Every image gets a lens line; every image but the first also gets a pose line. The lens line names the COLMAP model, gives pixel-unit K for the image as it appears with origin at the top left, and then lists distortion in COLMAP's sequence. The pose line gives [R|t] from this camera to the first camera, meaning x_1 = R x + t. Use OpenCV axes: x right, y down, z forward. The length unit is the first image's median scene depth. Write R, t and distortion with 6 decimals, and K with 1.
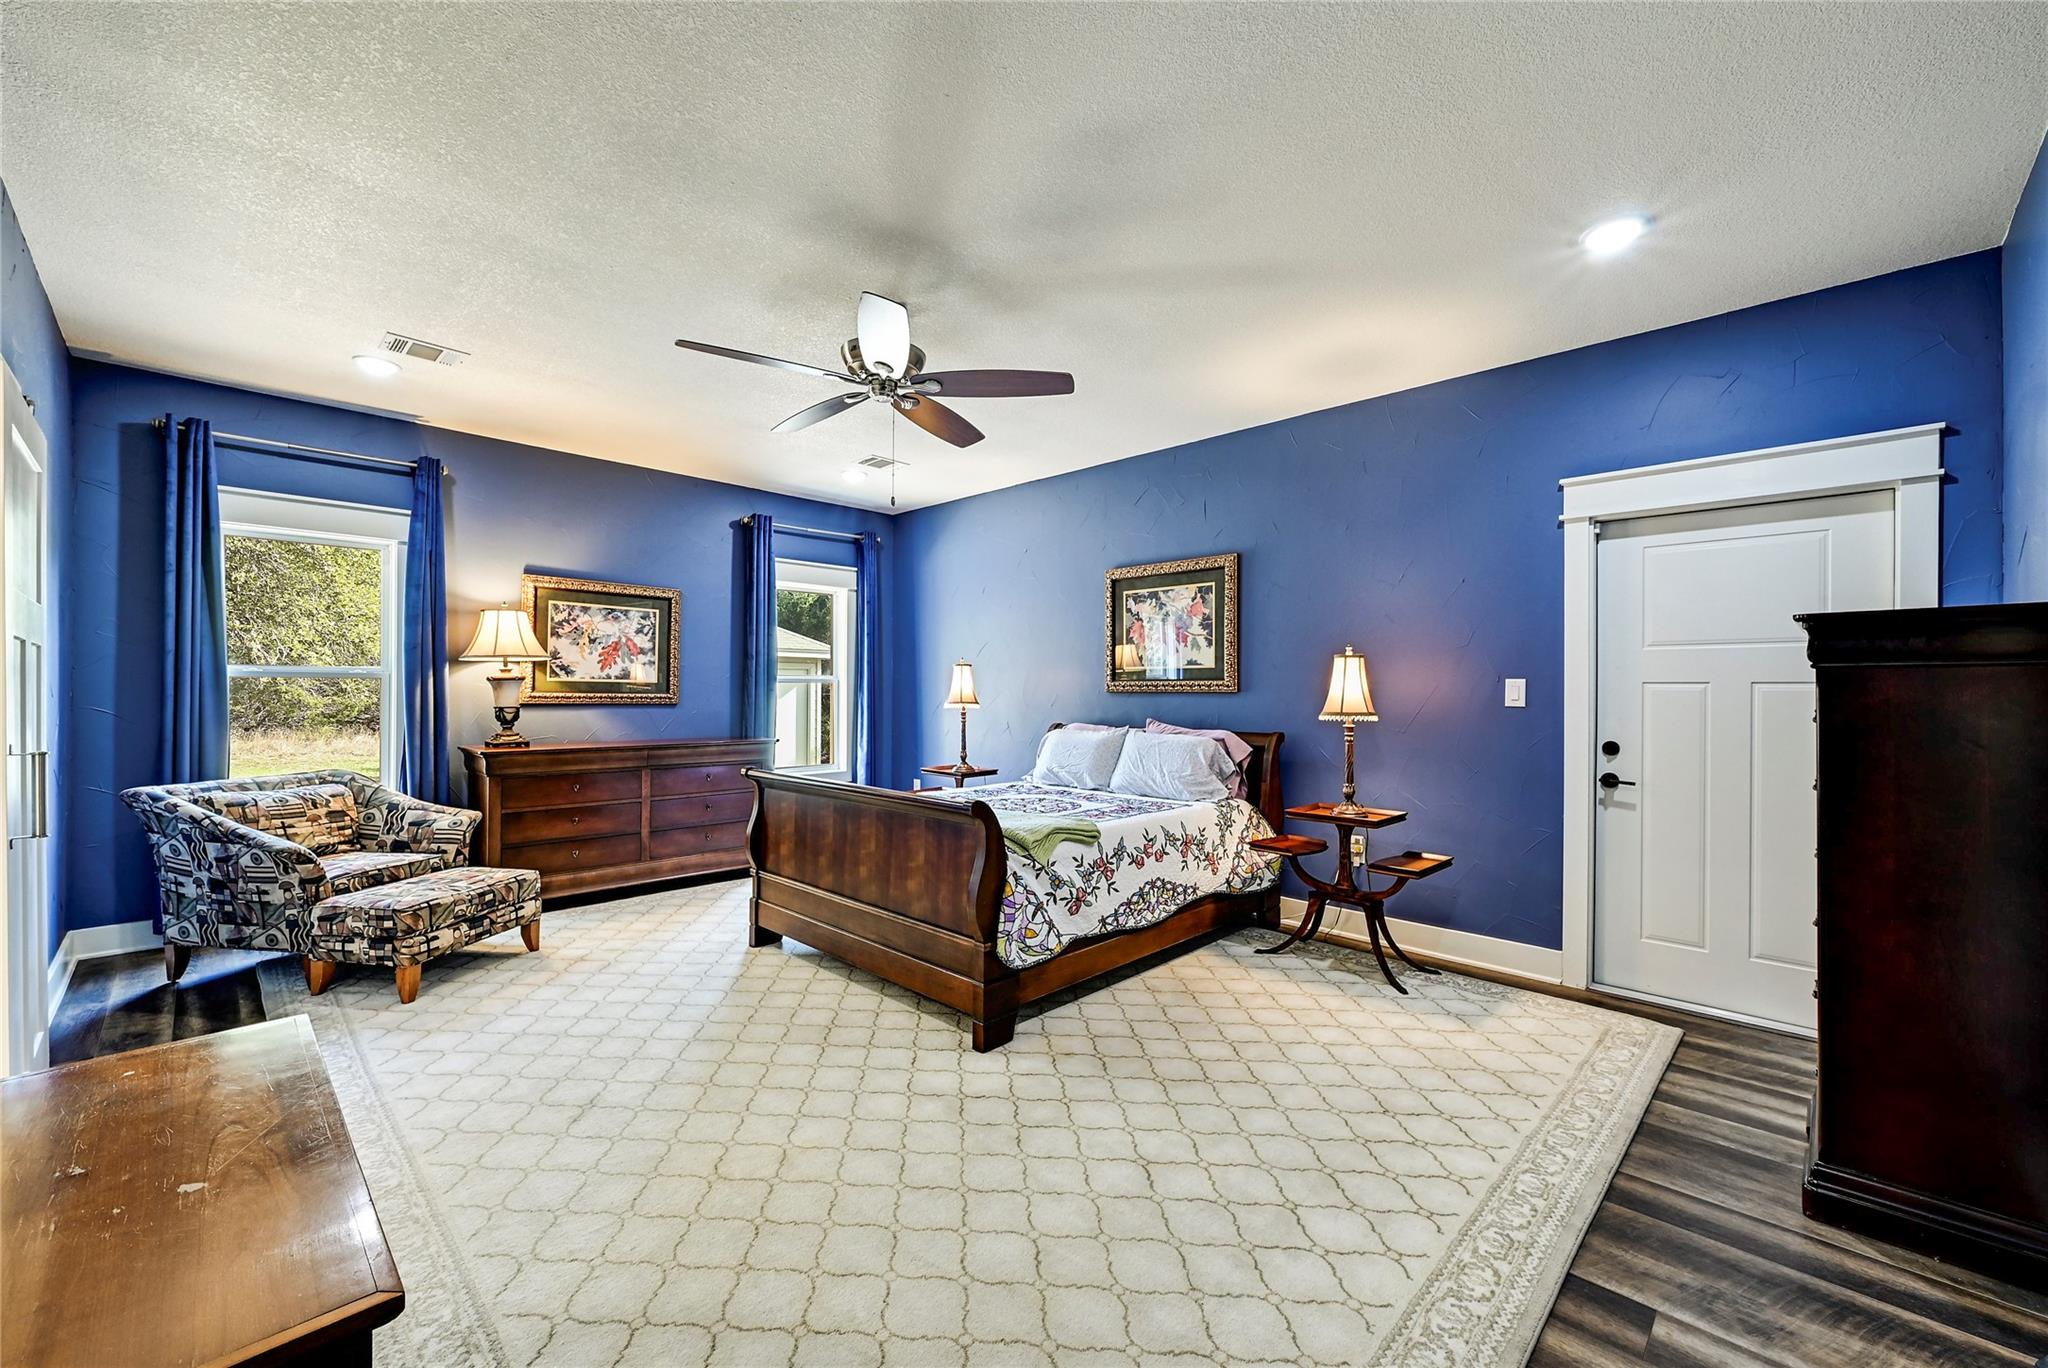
lens RADIAL K [[816.6, 0, 1038.8], [0, 816.6, 690.1], [0, 0, 1]] dist [-0.002409, -0.000439]
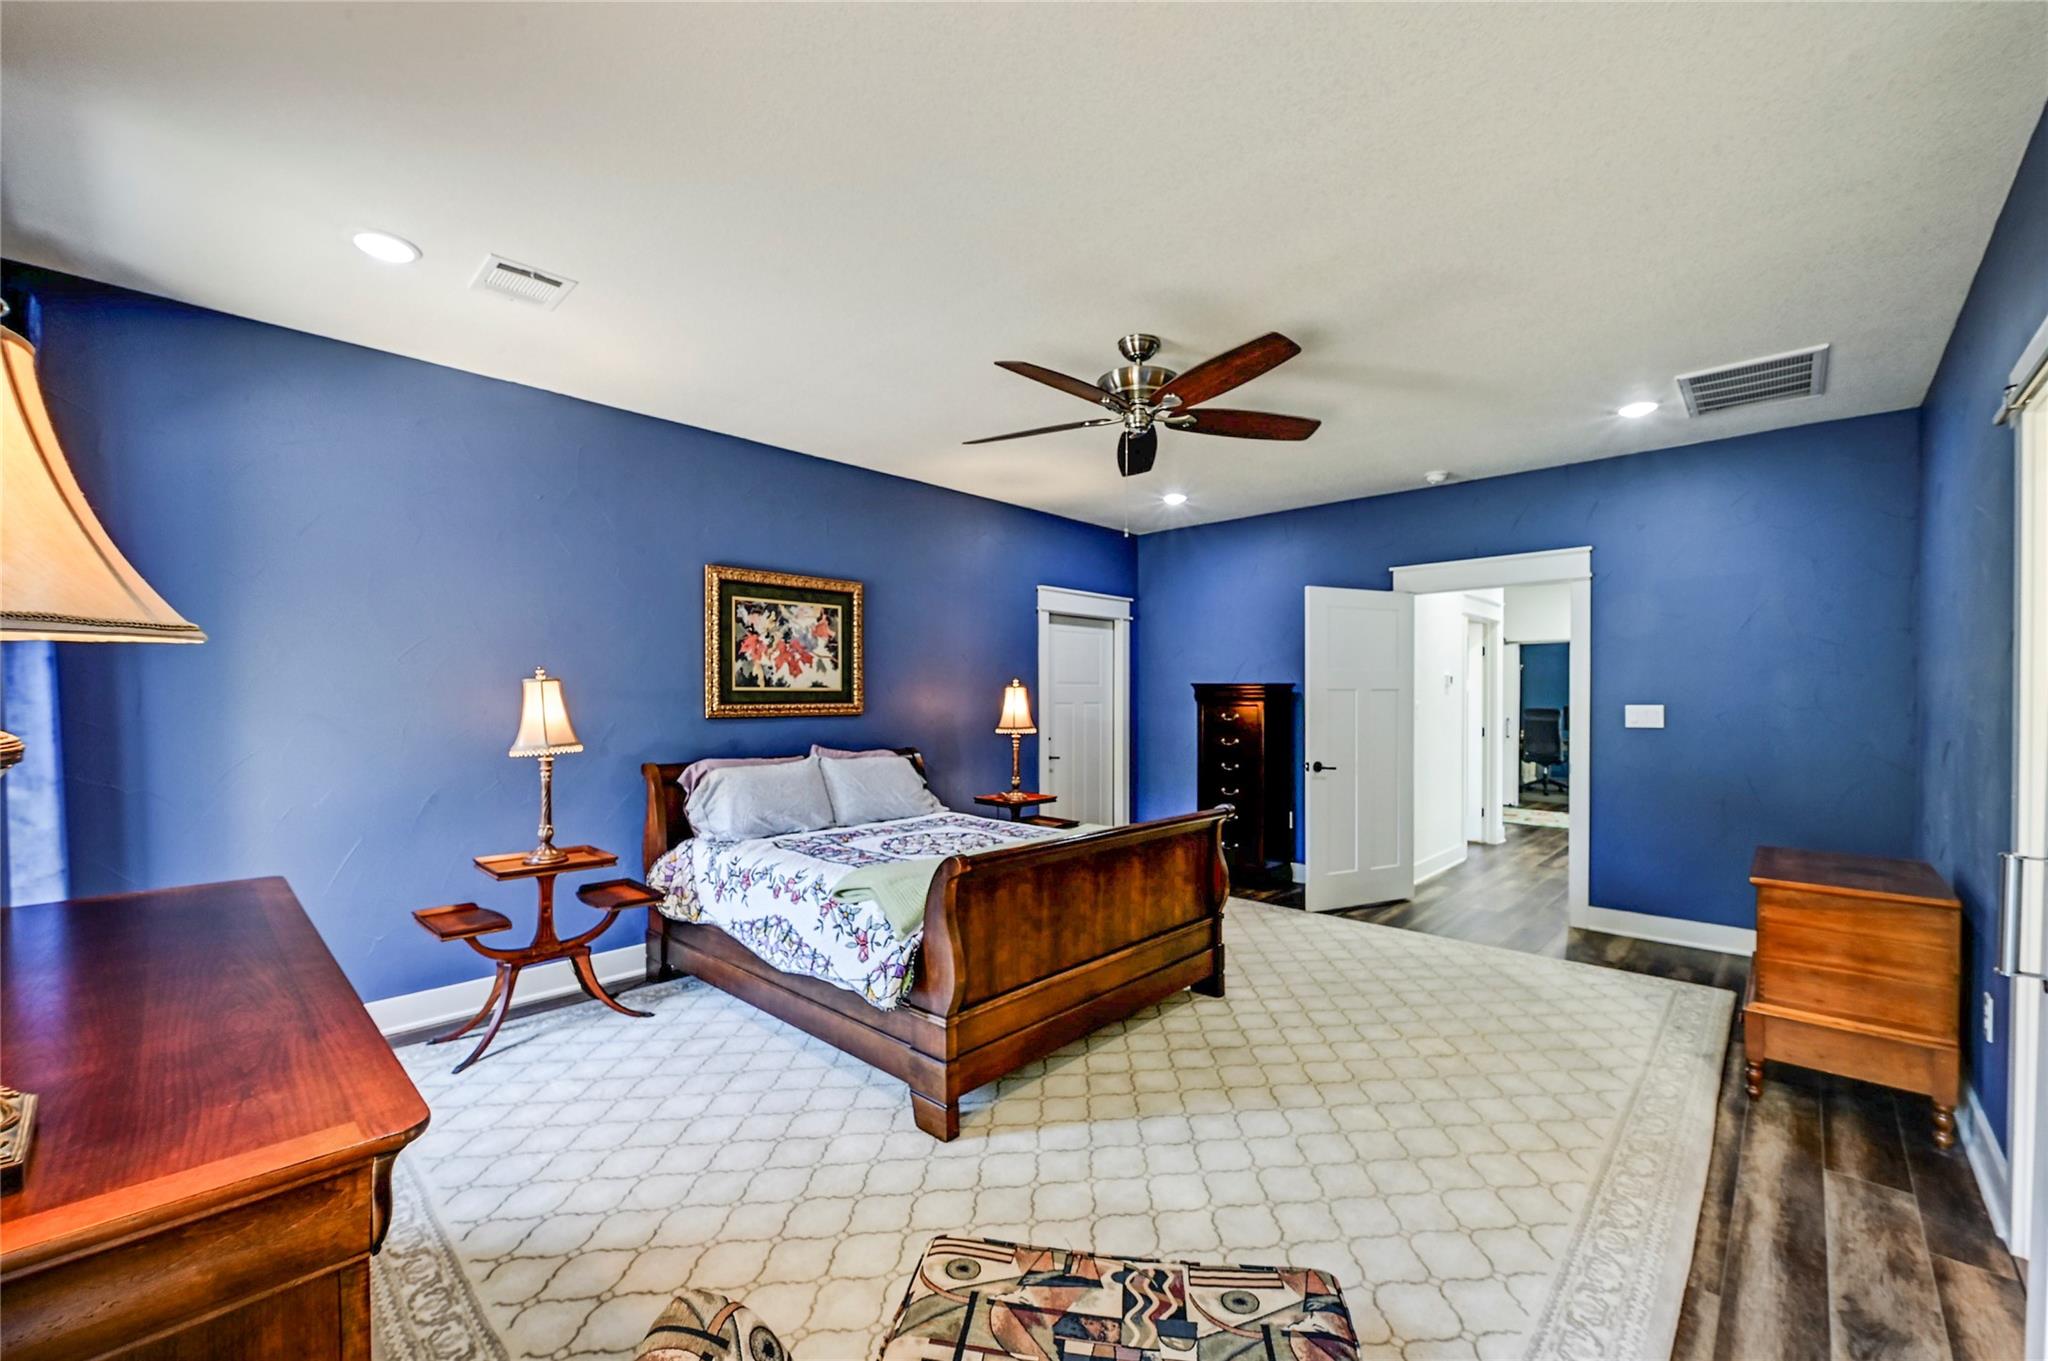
lens RADIAL K [[826.9, 0, 1037.4], [0, 826.9, 682.3], [0, 0, 1]] dist [0.000760, -0.000019]
pose [[-0.023647, 0.016601, 0.999583, -0.808630], [0.006141, 0.999846, -0.016460, -0.019247], [-0.999702, 0.005749, -0.023745, 0.774705]]
